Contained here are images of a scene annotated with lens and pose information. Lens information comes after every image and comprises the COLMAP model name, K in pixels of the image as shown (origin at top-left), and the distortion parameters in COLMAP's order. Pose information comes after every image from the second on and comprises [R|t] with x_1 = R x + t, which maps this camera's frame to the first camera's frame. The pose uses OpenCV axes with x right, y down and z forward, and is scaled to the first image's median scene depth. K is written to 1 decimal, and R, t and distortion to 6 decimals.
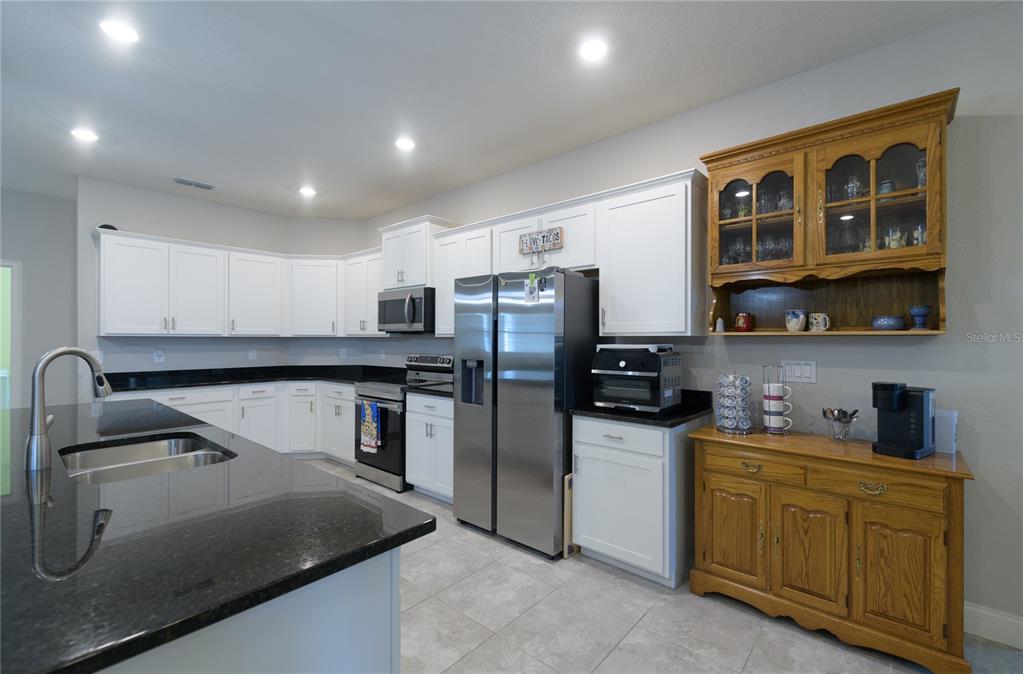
lens RADIAL K [[445.8, 0, 511.5], [0, 445.8, 337.0], [0, 0, 1]] dist [0.008035, -0.000081]
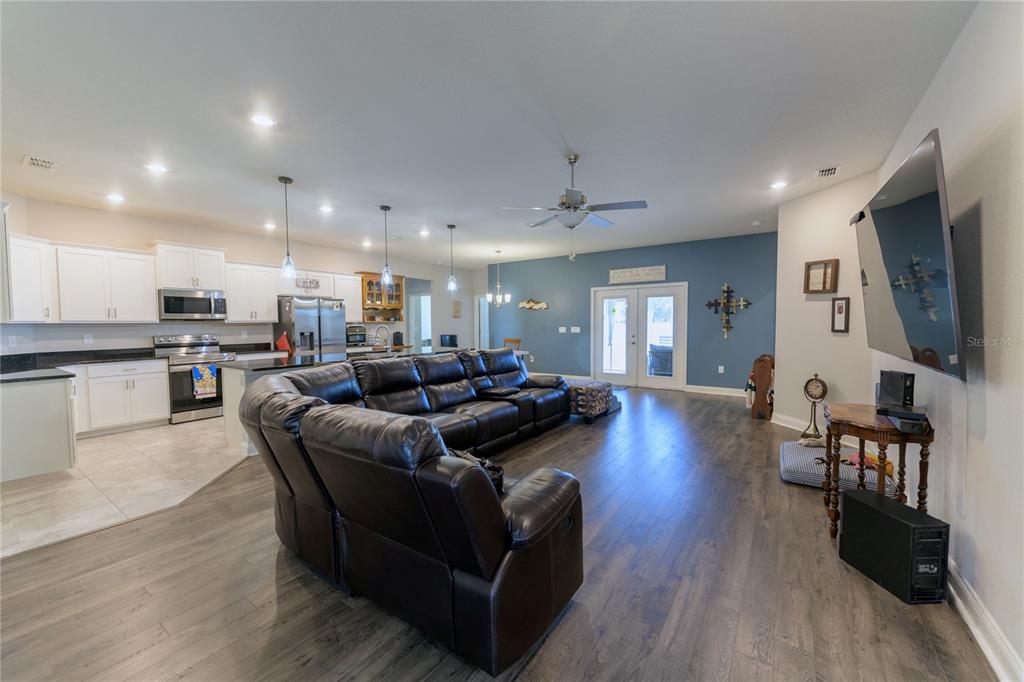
lens RADIAL K [[388.8, 0, 512.0], [0, 388.8, 341.0], [0, 0, 1]] dist [-0.002938, -0.000252]
pose [[-0.100067, -0.046030, 0.993915, -2.533709], [0.004786, 0.998895, 0.046743, 0.007581], [-0.994969, 0.009434, -0.099736, 0.132203]]
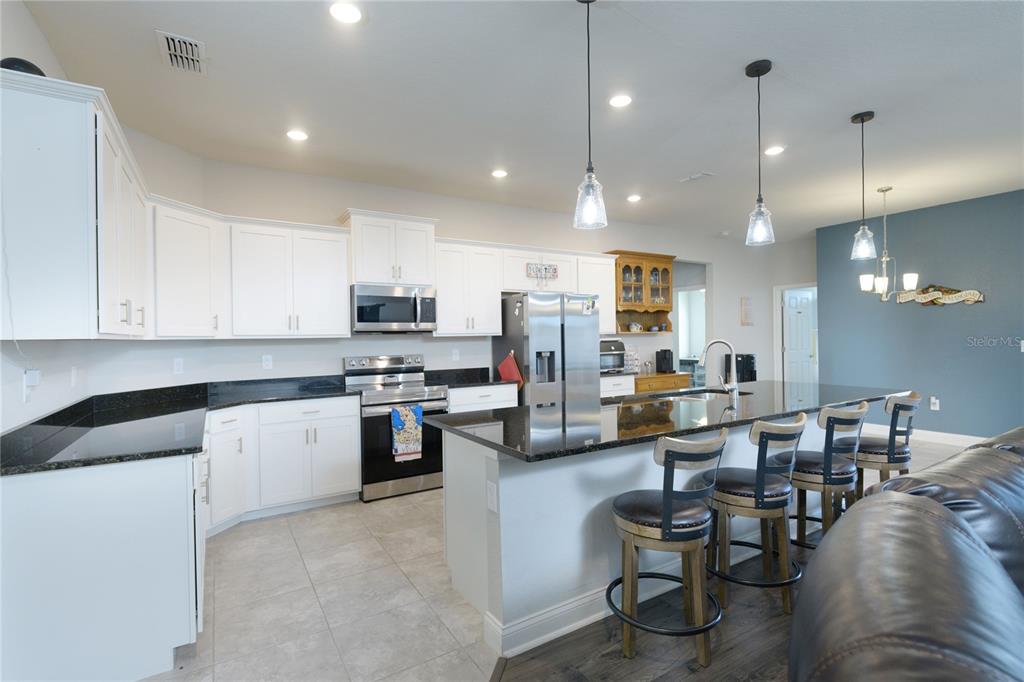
lens RADIAL K [[483.8, 0, 512.0], [0, 483.8, 341.0], [0, 0, 1]] dist [0.030803, -0.000051]
pose [[0.309462, -0.013725, 0.950813, -1.768306], [0.012655, 0.999867, 0.010314, 0.001371], [-0.950828, 0.008840, 0.309595, 0.702168]]
